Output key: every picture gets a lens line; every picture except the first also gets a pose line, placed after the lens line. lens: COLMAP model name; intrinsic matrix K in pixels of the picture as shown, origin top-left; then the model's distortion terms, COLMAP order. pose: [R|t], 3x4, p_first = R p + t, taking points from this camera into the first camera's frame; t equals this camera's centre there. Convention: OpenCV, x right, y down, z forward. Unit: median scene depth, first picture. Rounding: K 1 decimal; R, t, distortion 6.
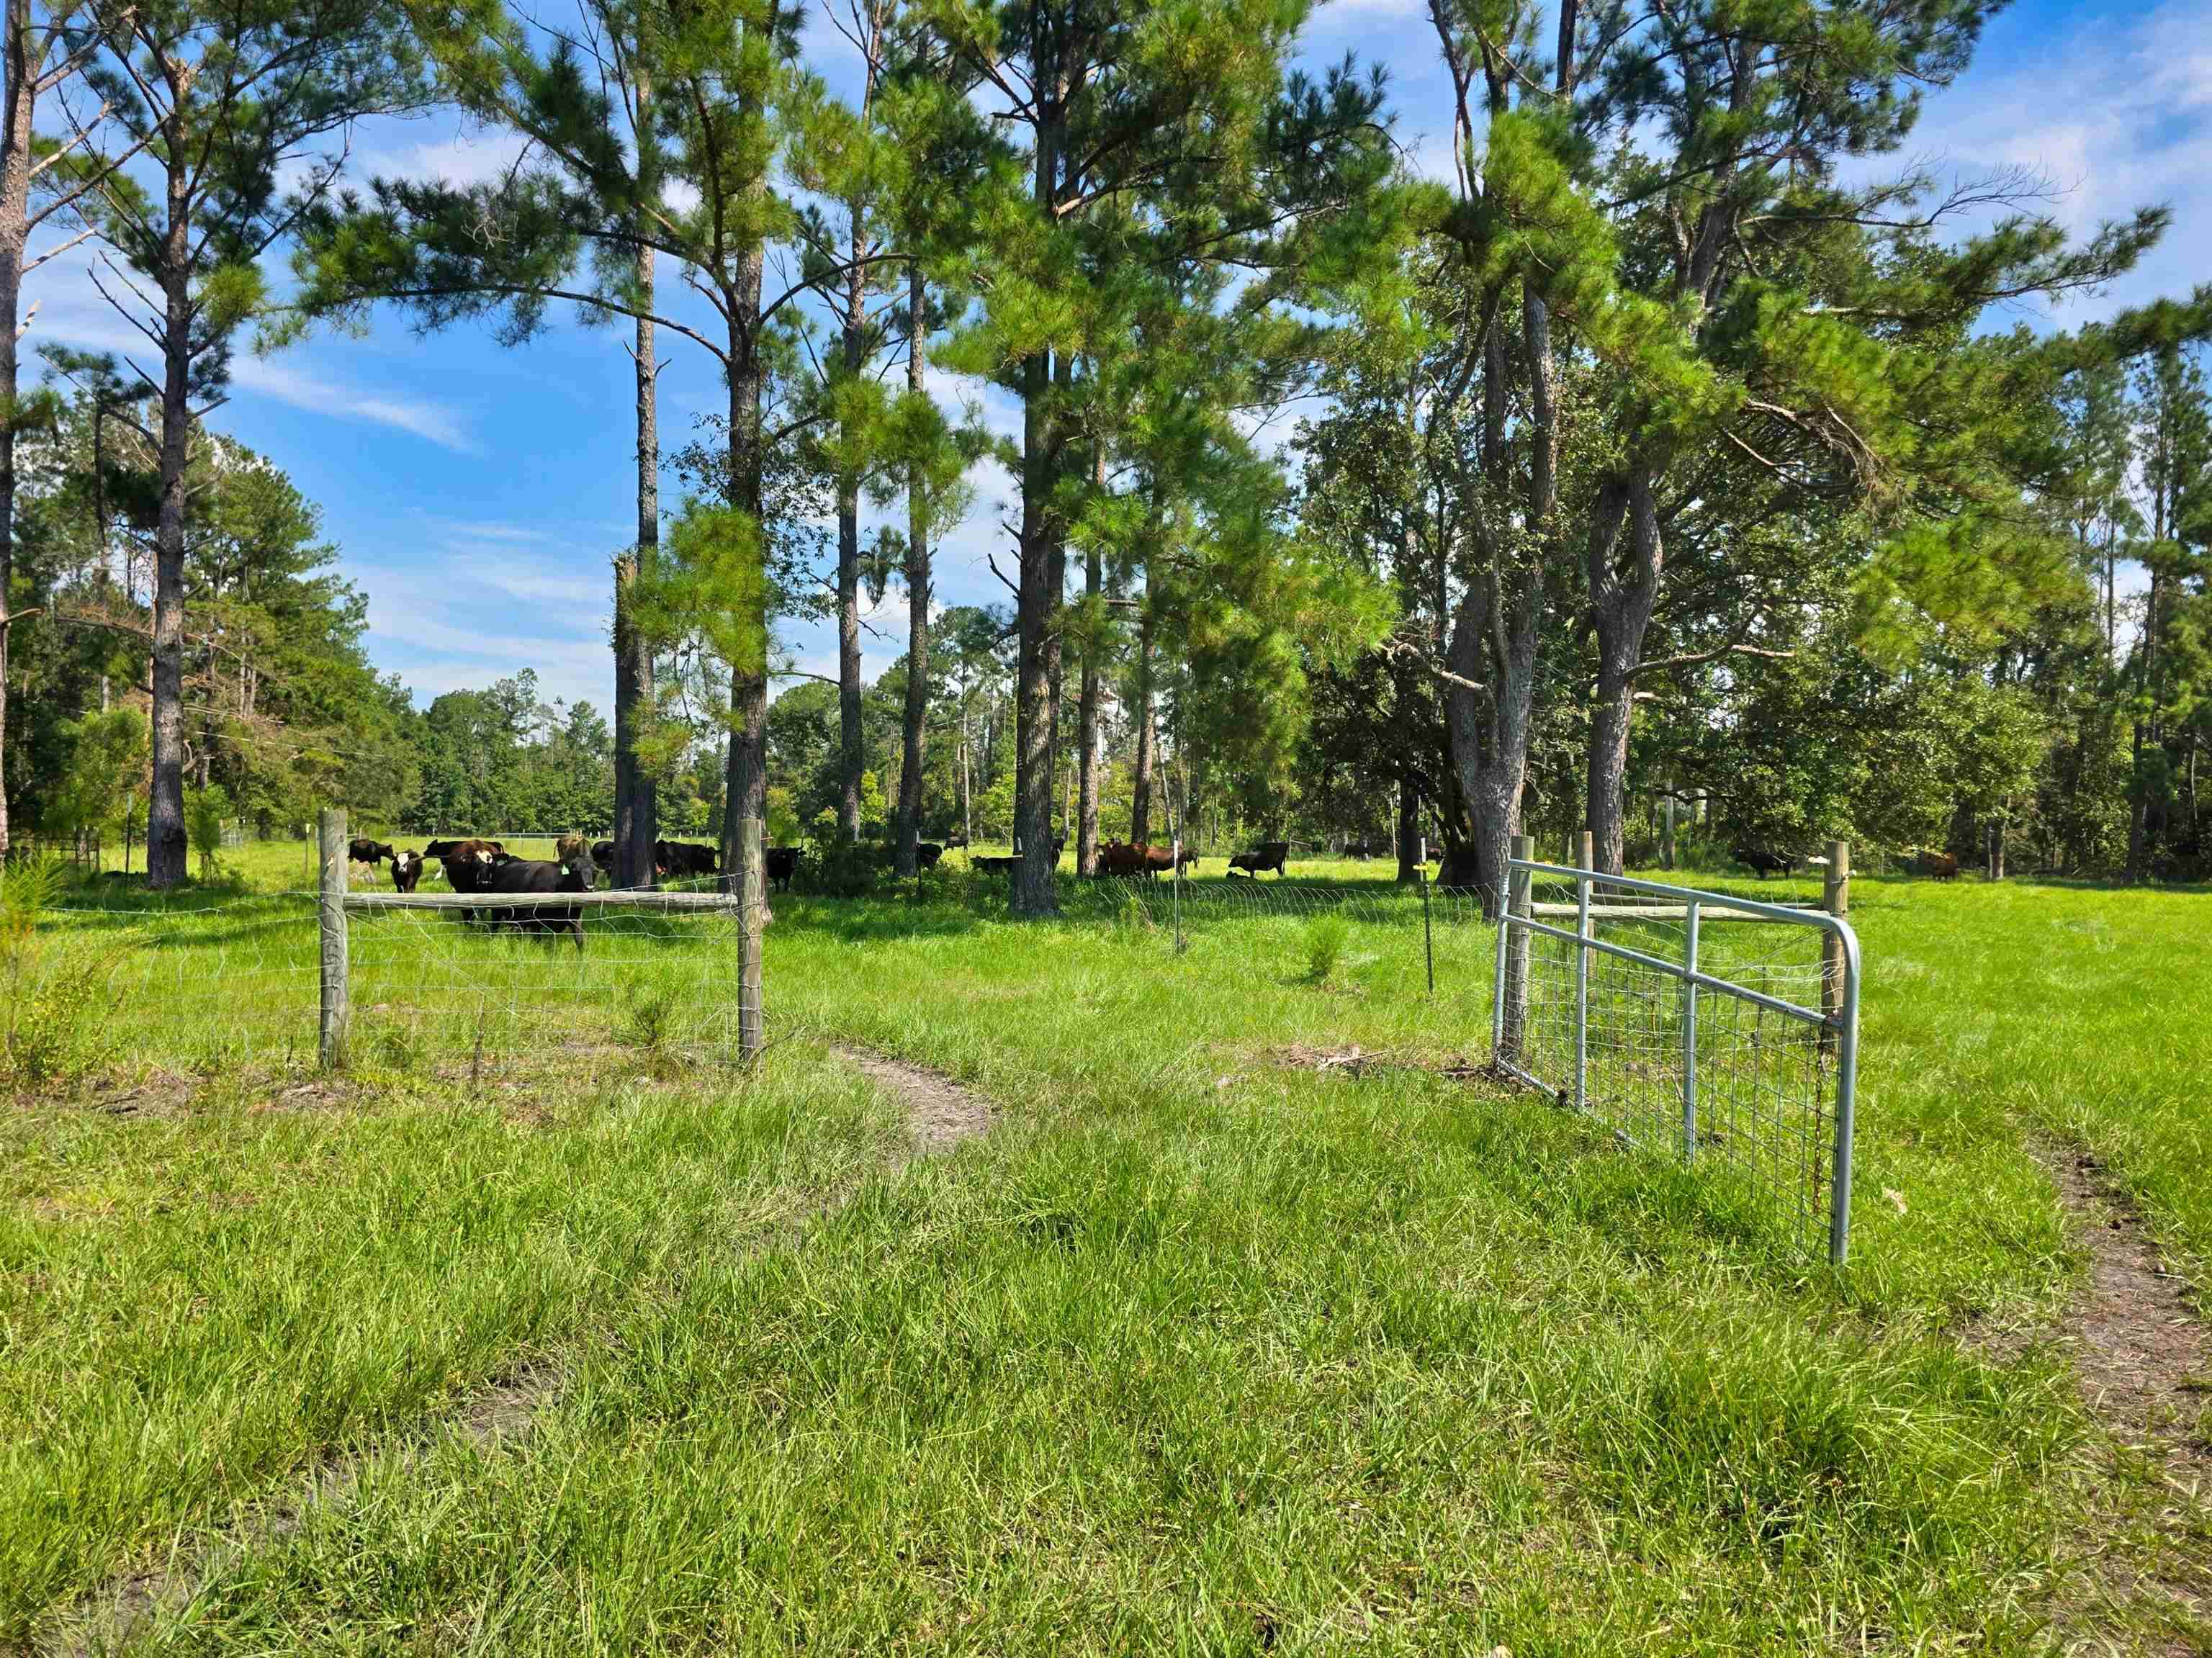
lens RADIAL K [[1523.3, 0, 1056.1], [0, 1523.3, 818.6], [0, 0, 1]] dist [0.065601, -0.066366]
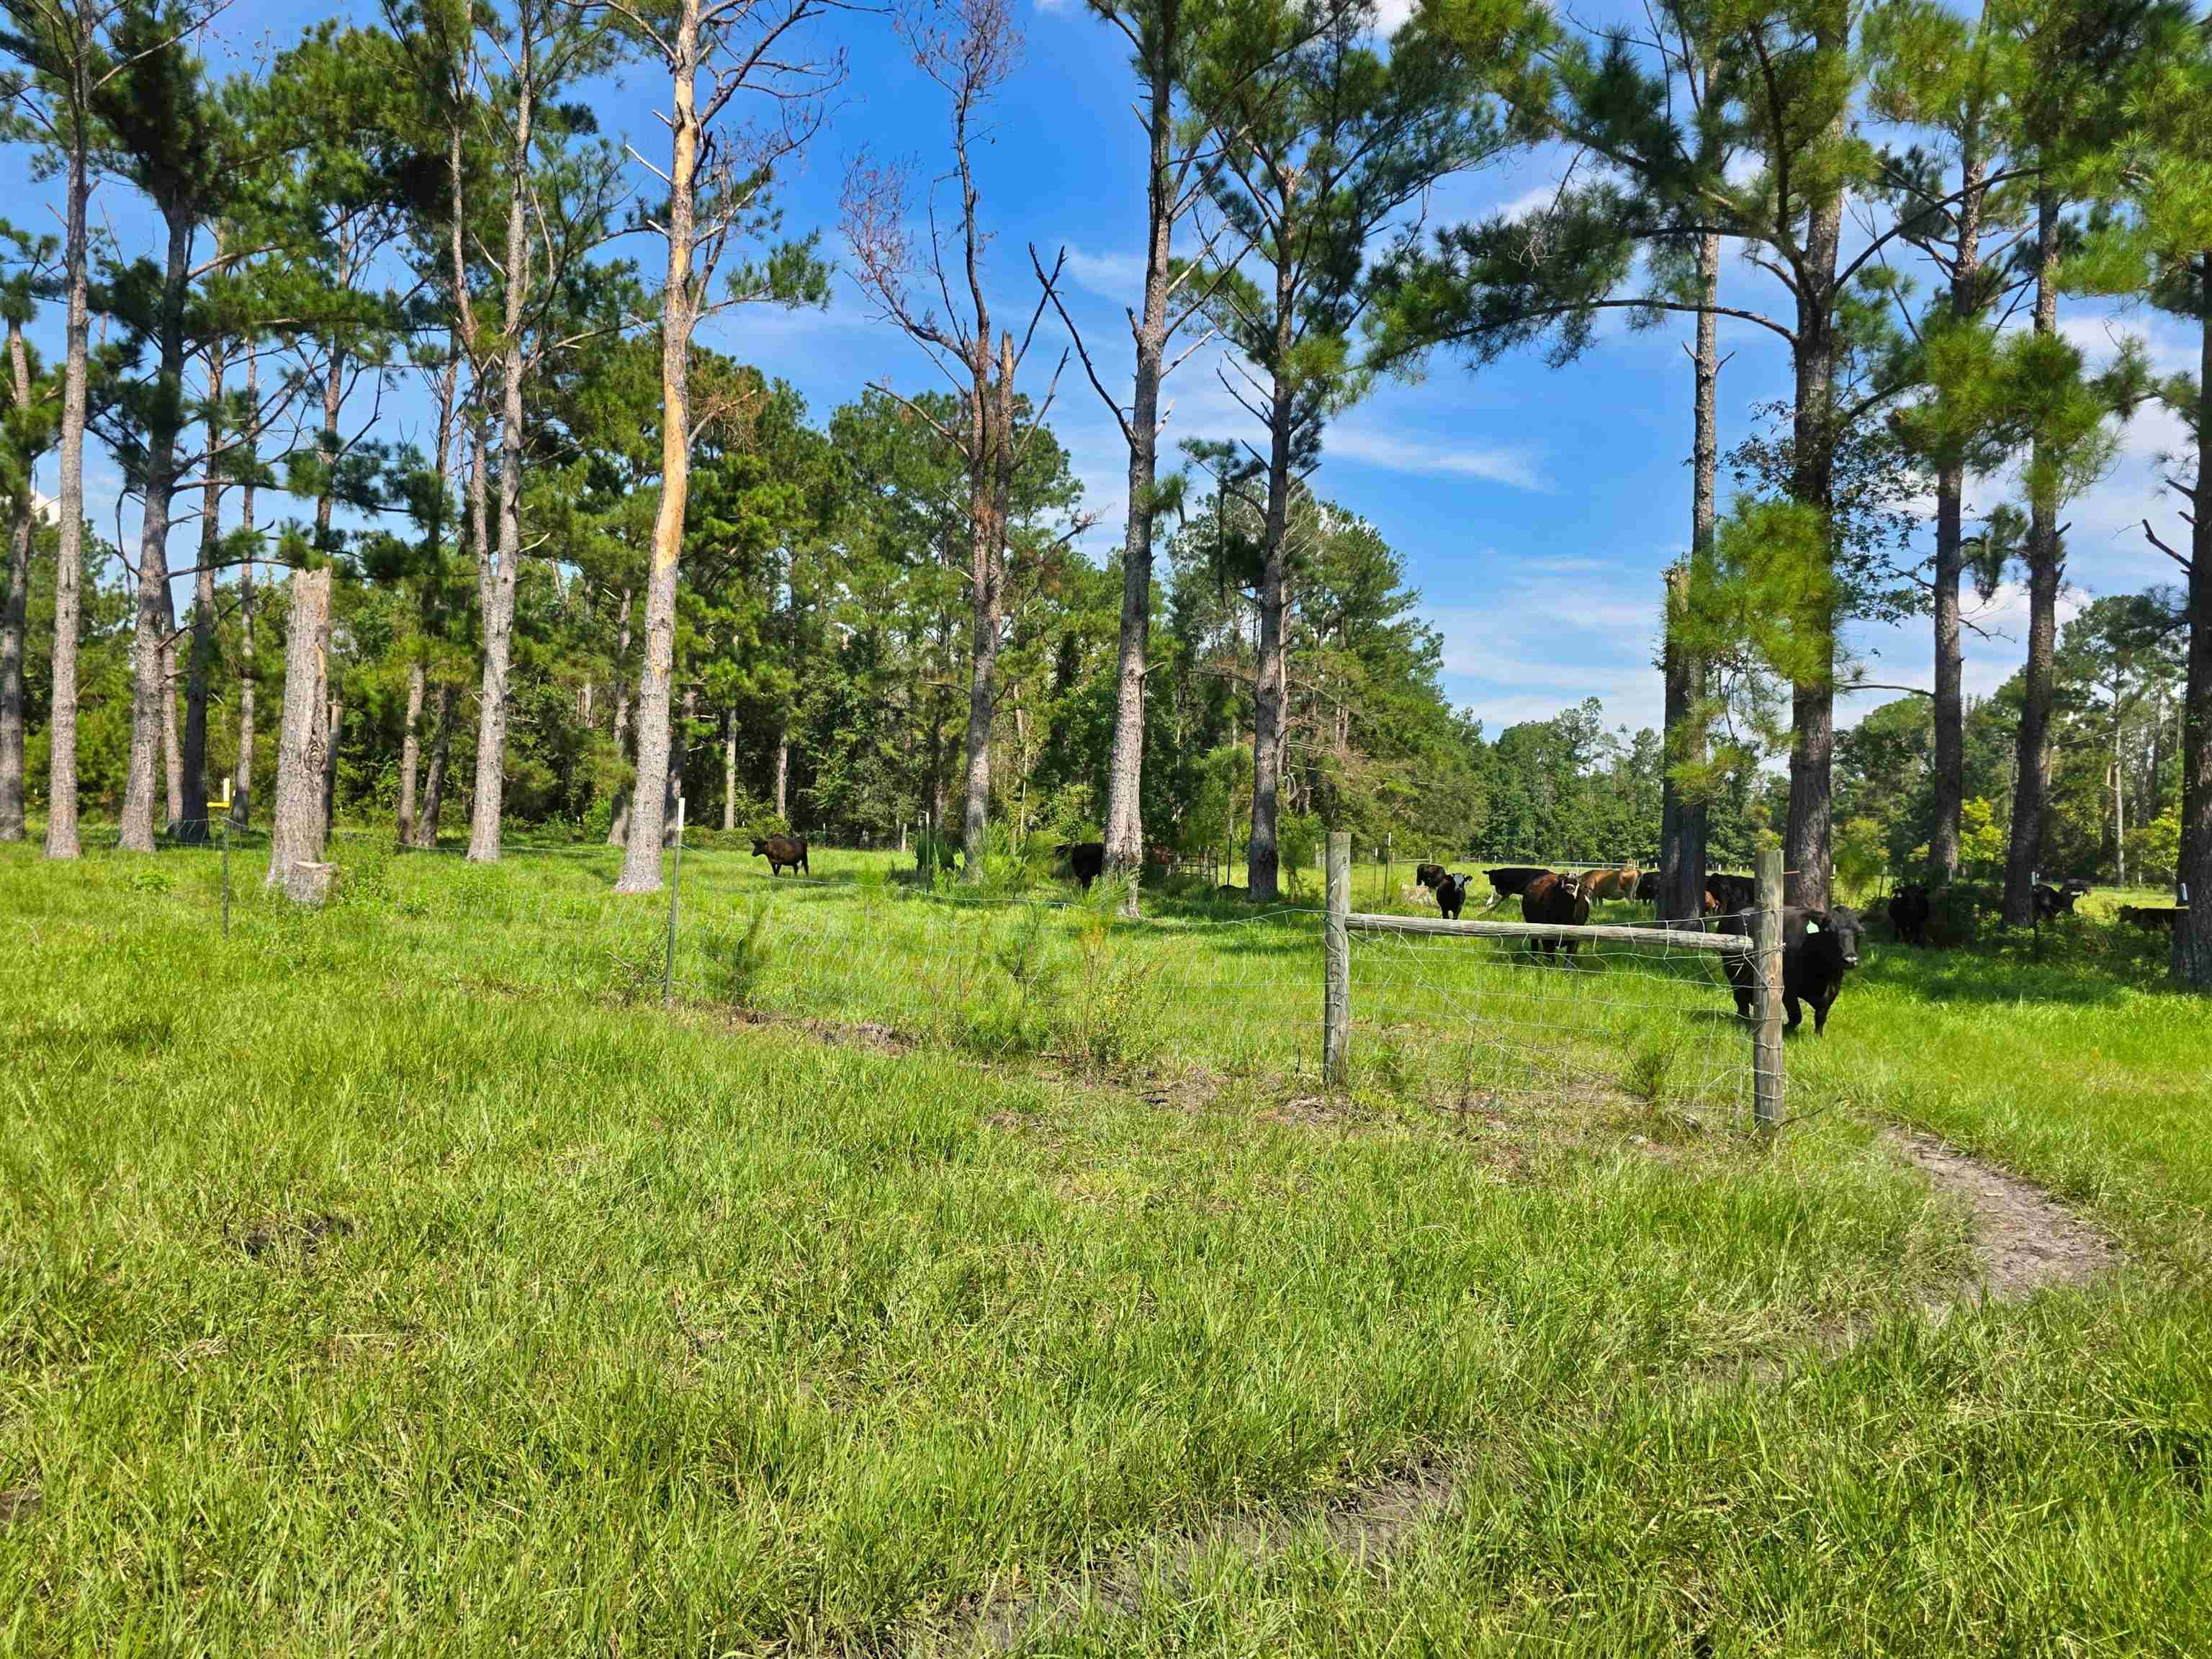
lens RADIAL K [[1523.4, 0, 1111.1], [0, 1523.4, 829.9], [0, 0, 1]] dist [0.065601, -0.066366]
pose [[0.801098, 0.012698, -0.598398, 0.006702], [-0.020142, 0.999781, -0.005749, 0.000636], [0.598194, 0.016659, 0.801178, 0.035838]]
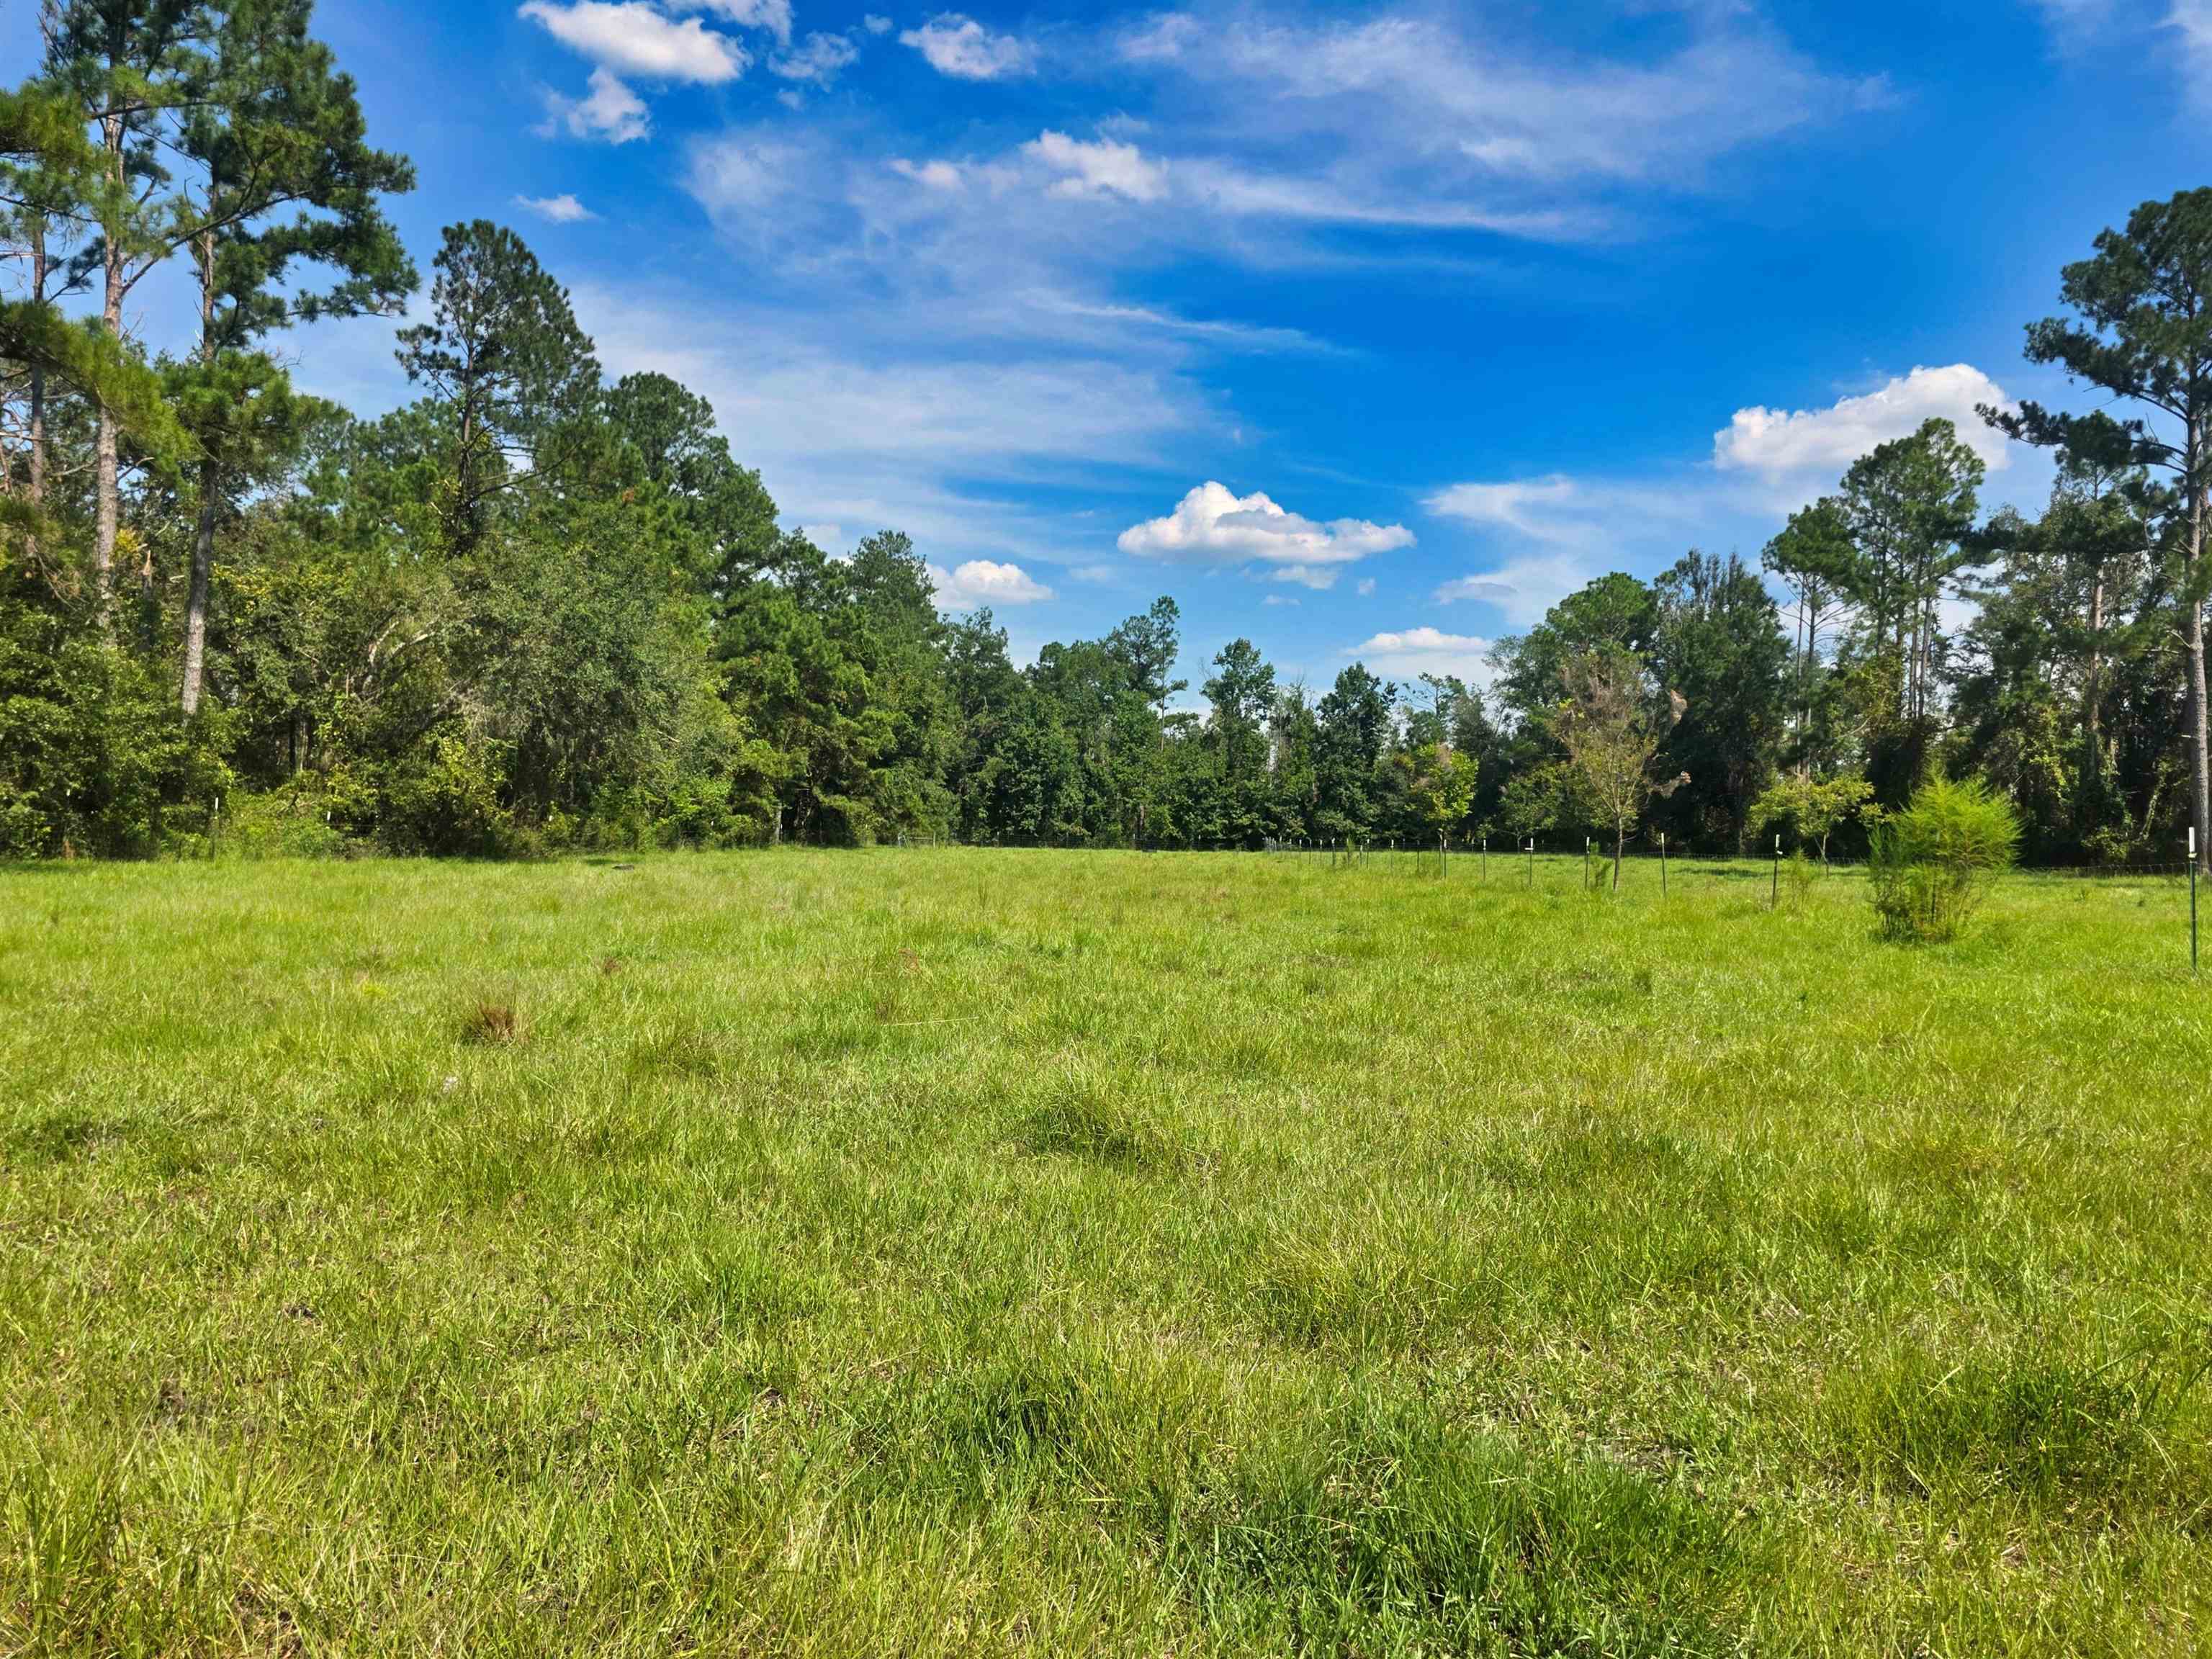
lens RADIAL K [[1523.4, 0, 1098.9], [0, 1523.4, 826.5], [0, 0, 1]] dist [0.065601, -0.066366]
pose [[0.908267, 0.004159, -0.418371, -0.216341], [-0.005751, 0.999980, -0.002544, 0.010341], [0.418353, 0.004717, 0.908272, 0.907650]]
